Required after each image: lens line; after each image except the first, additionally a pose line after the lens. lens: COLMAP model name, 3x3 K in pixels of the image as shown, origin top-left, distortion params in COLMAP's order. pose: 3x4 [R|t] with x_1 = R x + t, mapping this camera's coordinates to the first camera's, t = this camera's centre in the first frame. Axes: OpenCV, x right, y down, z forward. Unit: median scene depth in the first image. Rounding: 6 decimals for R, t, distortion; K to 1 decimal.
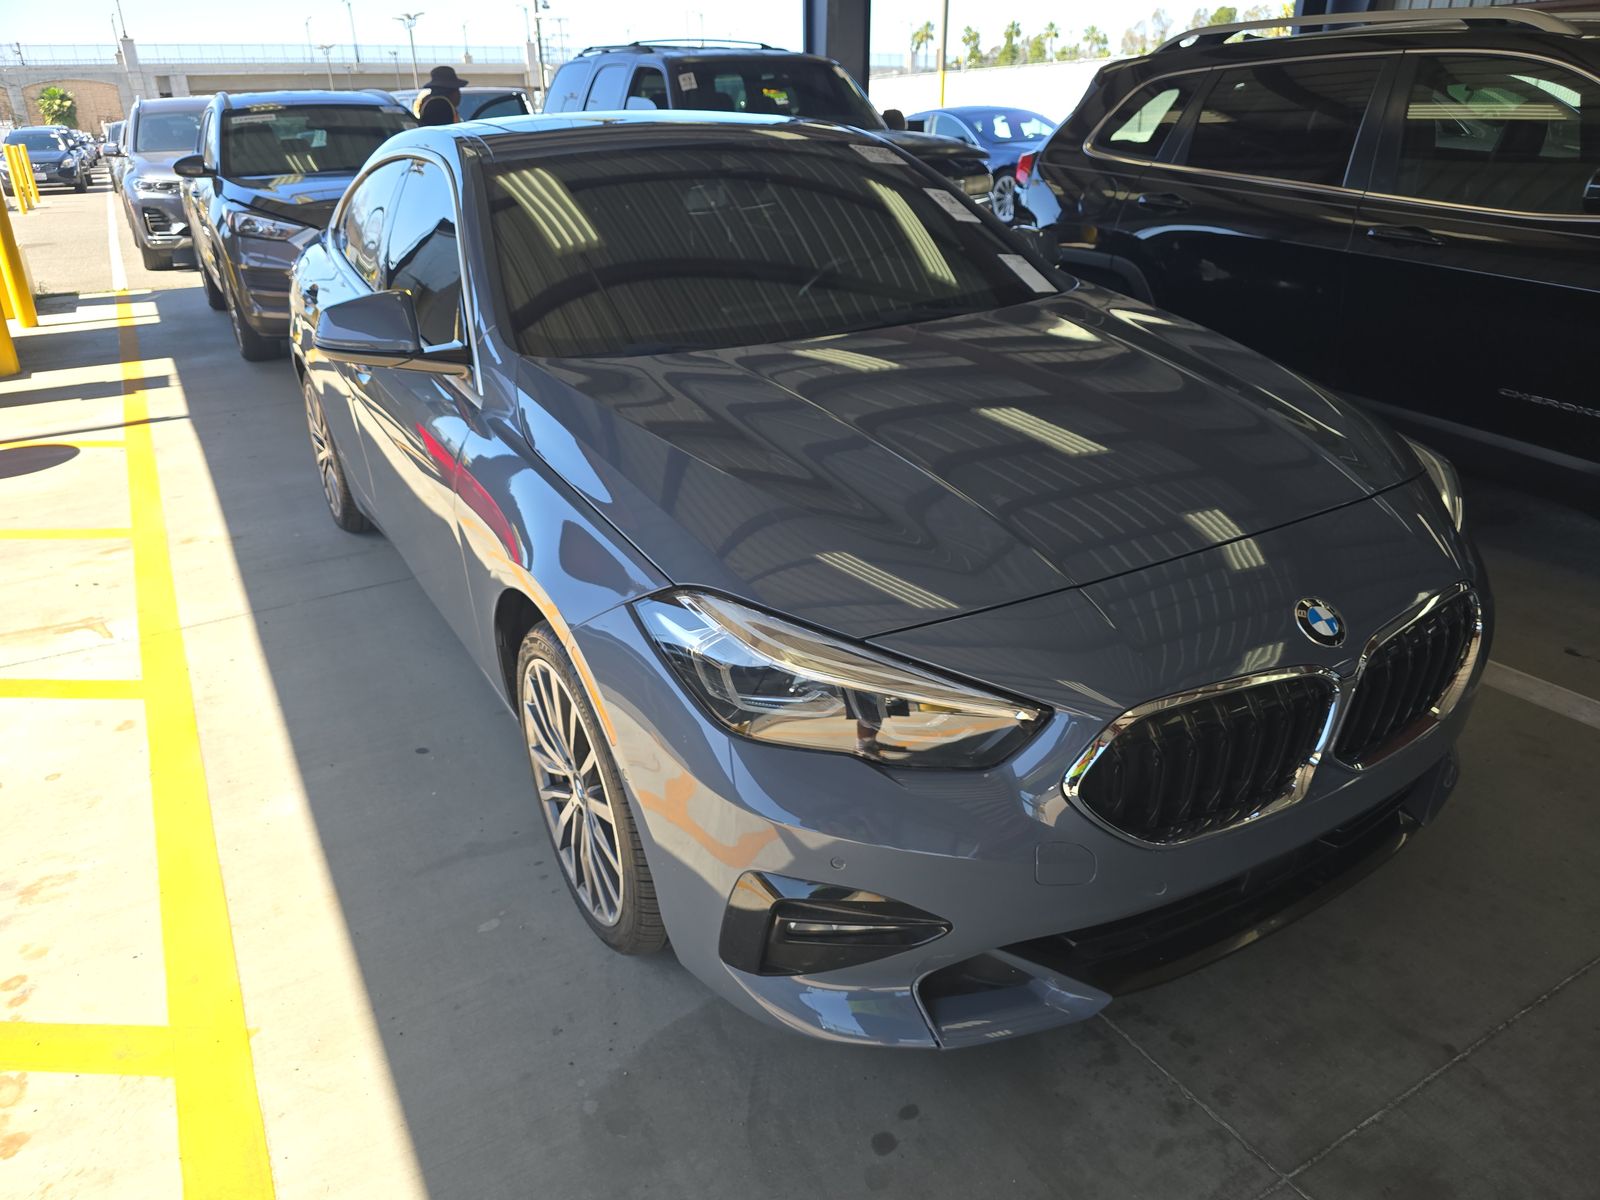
lens RADIAL K [[1076.9, 0, 800.0], [0, 1076.9, 600.0], [0, 0, 1]] dist [0.001484, -0.000937]
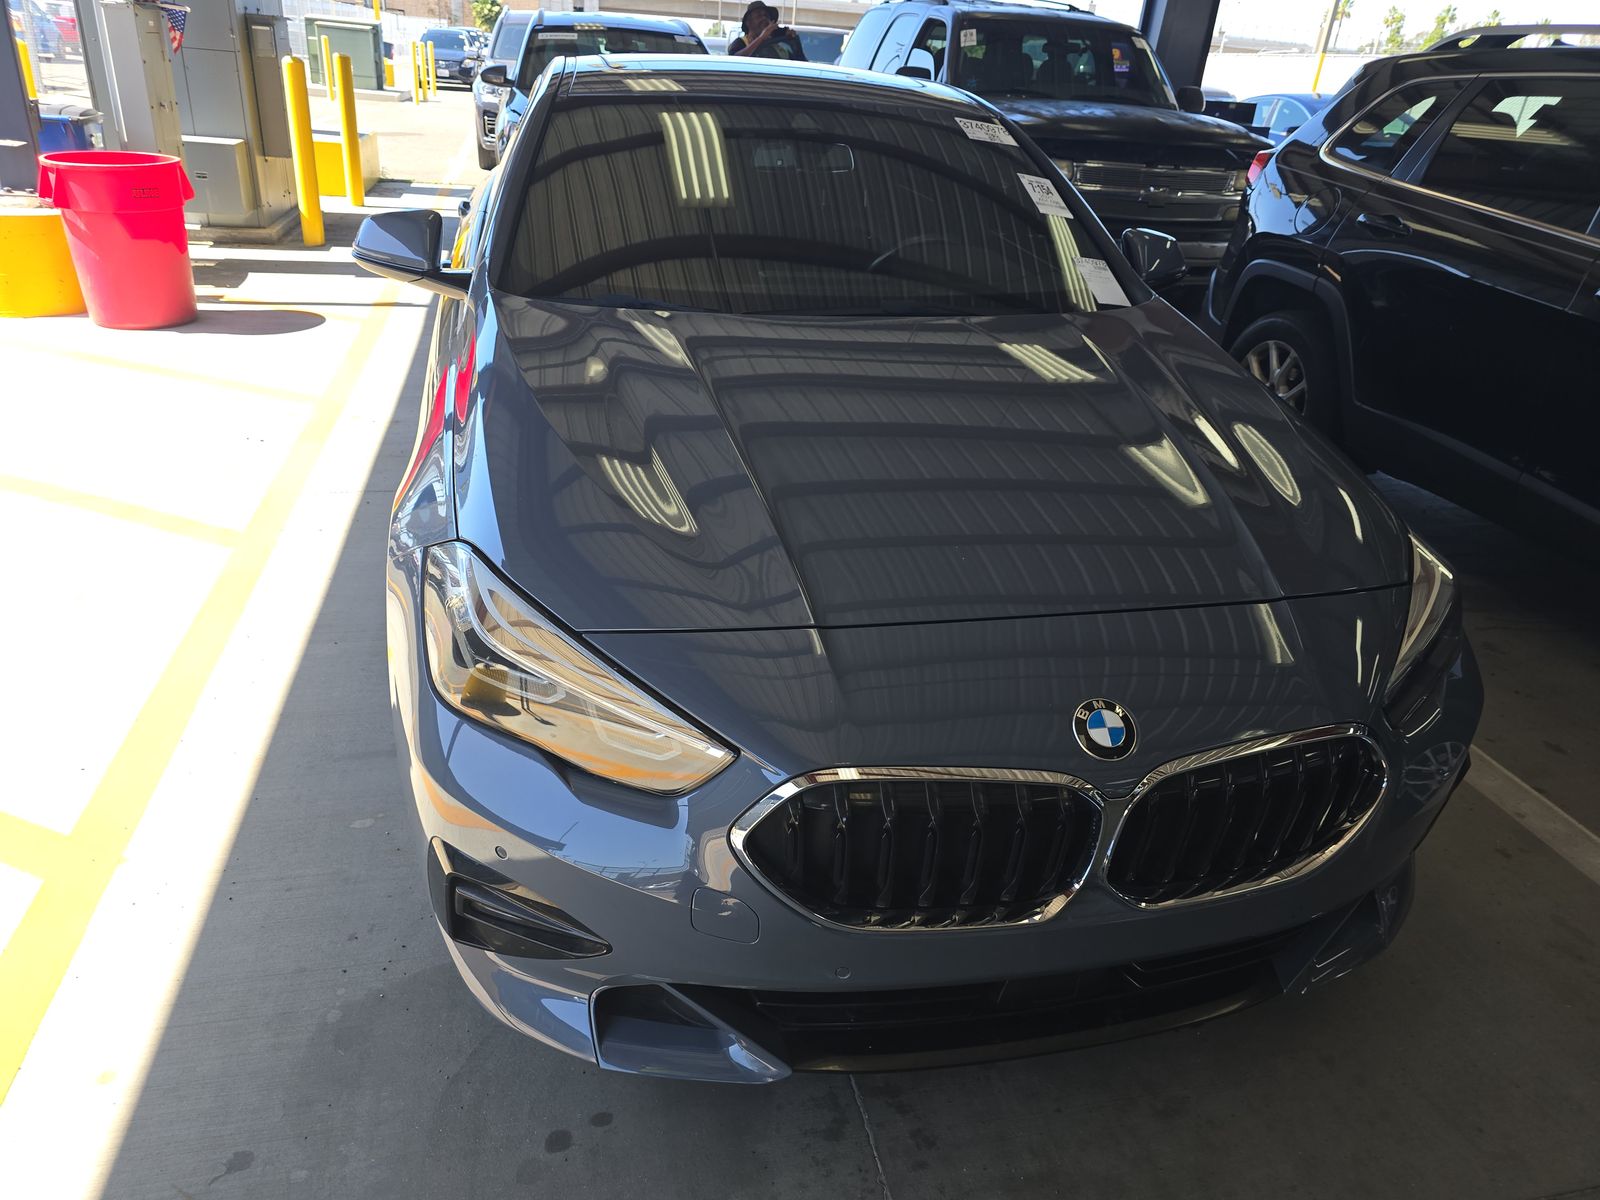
lens RADIAL K [[1076.9, 0, 800.0], [0, 1076.9, 600.0], [0, 0, 1]] dist [0.001484, -0.000937]
pose [[0.951195, 0.209263, -0.226798, 0.139494], [-0.201059, 0.977803, 0.058959, -0.026773], [0.234102, -0.010482, 0.972156, 0.036759]]
